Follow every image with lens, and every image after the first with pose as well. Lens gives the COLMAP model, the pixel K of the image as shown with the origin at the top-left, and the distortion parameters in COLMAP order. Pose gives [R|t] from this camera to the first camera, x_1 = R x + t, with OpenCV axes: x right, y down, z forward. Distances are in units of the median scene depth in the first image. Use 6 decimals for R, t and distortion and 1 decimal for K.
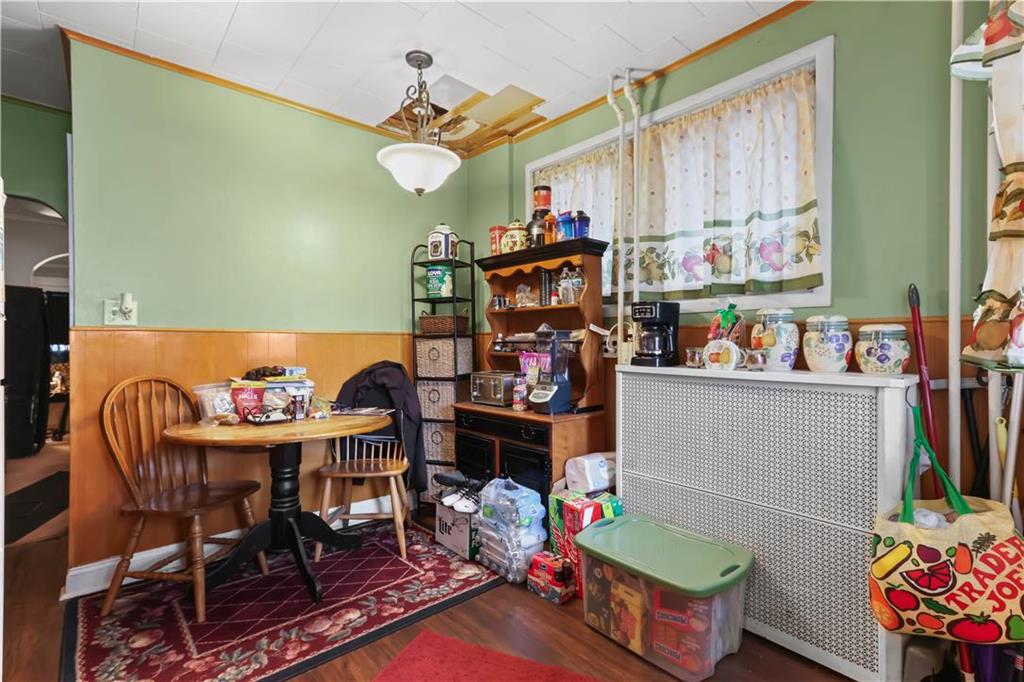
lens RADIAL K [[474.4, 0, 502.7], [0, 474.4, 338.1], [0, 0, 1]] dist [0.004619, 0.000712]
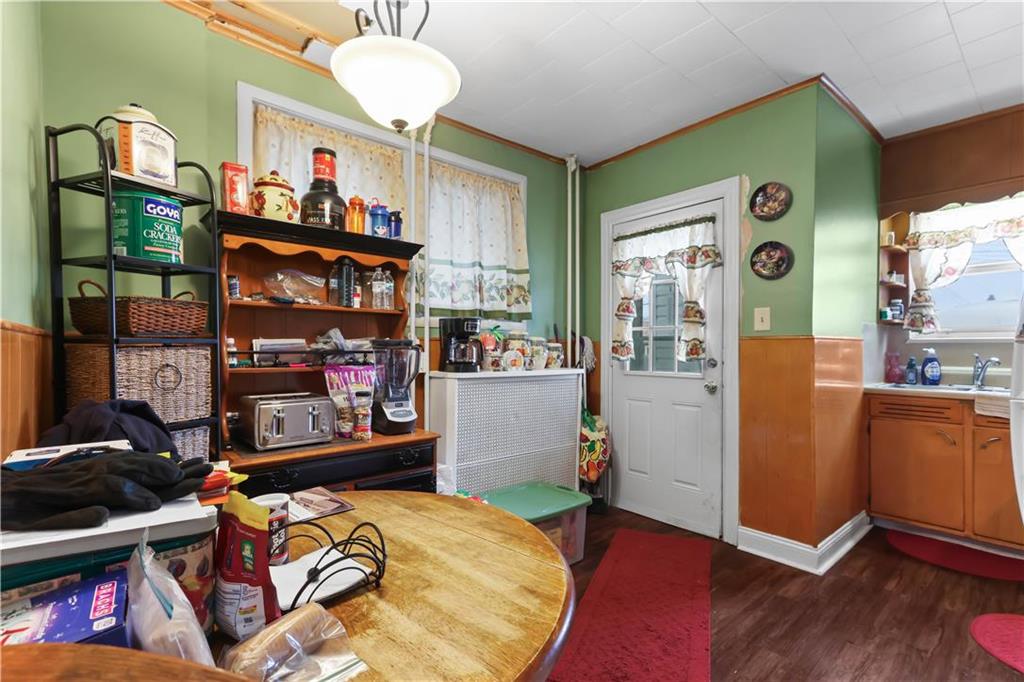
lens RADIAL K [[474.4, 0, 502.7], [0, 474.4, 338.1], [0, 0, 1]] dist [0.004619, 0.000712]
pose [[-0.008396, 0.021100, 0.999742, -0.912365], [-0.014992, 0.999662, -0.021224, -0.002831], [-0.999852, -0.015167, -0.008077, 0.943960]]
